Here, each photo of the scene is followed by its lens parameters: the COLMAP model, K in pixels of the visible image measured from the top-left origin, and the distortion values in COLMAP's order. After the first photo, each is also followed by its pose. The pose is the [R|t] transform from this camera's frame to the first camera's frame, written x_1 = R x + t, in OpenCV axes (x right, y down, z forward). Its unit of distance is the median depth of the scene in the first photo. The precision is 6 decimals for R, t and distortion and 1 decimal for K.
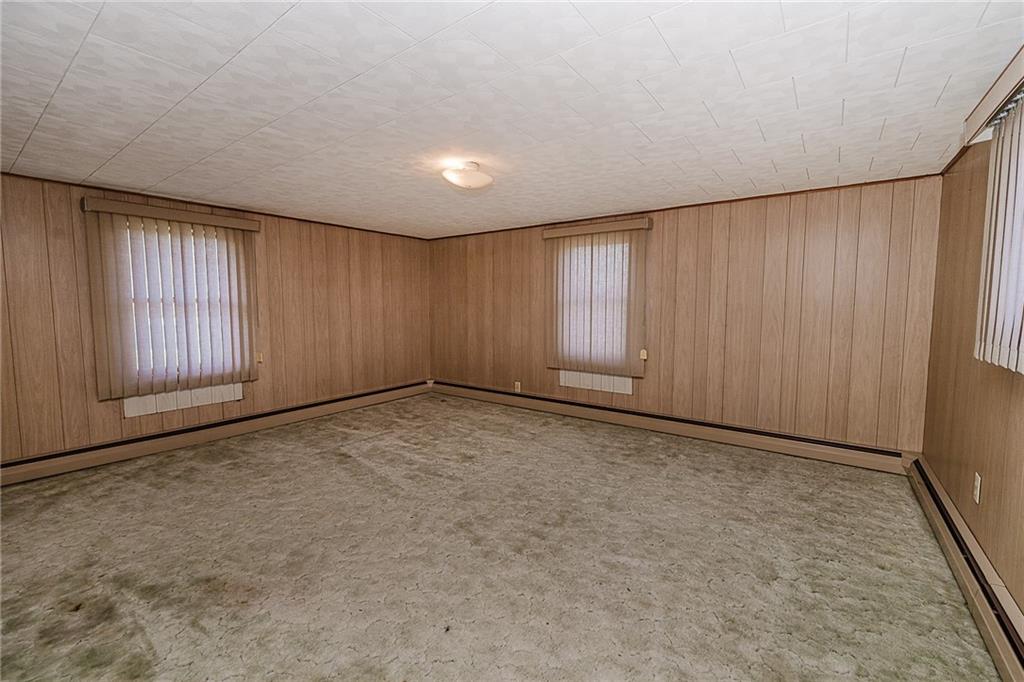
lens RADIAL K [[412.8, 0, 515.5], [0, 412.8, 344.9], [0, 0, 1]] dist [-0.001418, 0.000032]
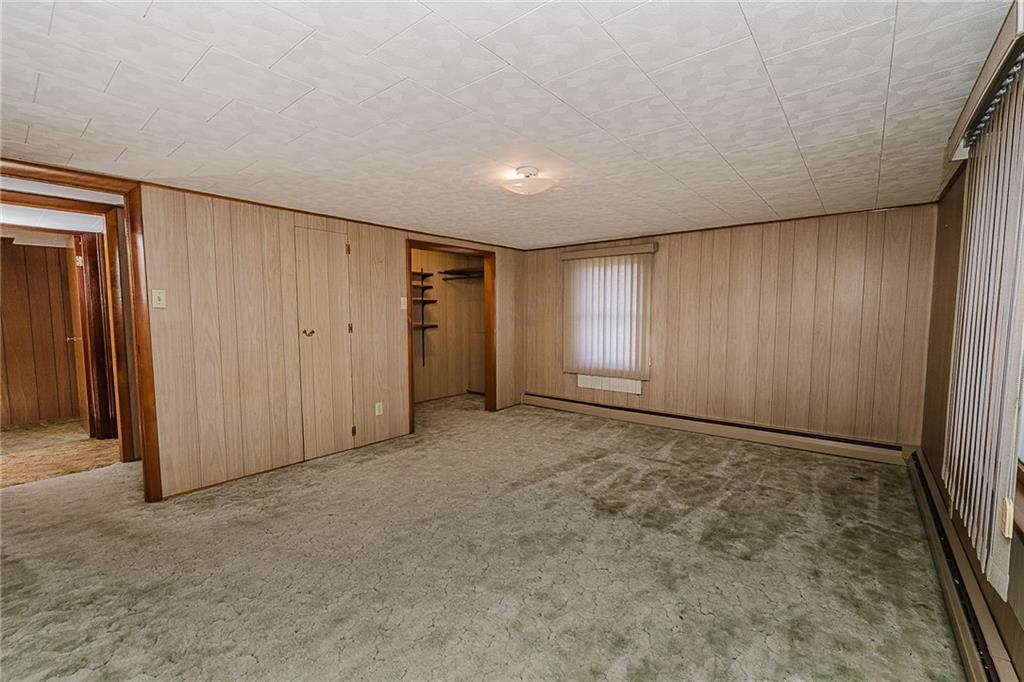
lens RADIAL K [[412.8, 0, 515.5], [0, 412.8, 344.9], [0, 0, 1]] dist [-0.001418, 0.000032]
pose [[-0.007347, 0.074456, -0.997197, 0.551158], [-0.100943, 0.992075, 0.074817, -0.068046], [0.994865, 0.101210, 0.000227, 0.660920]]
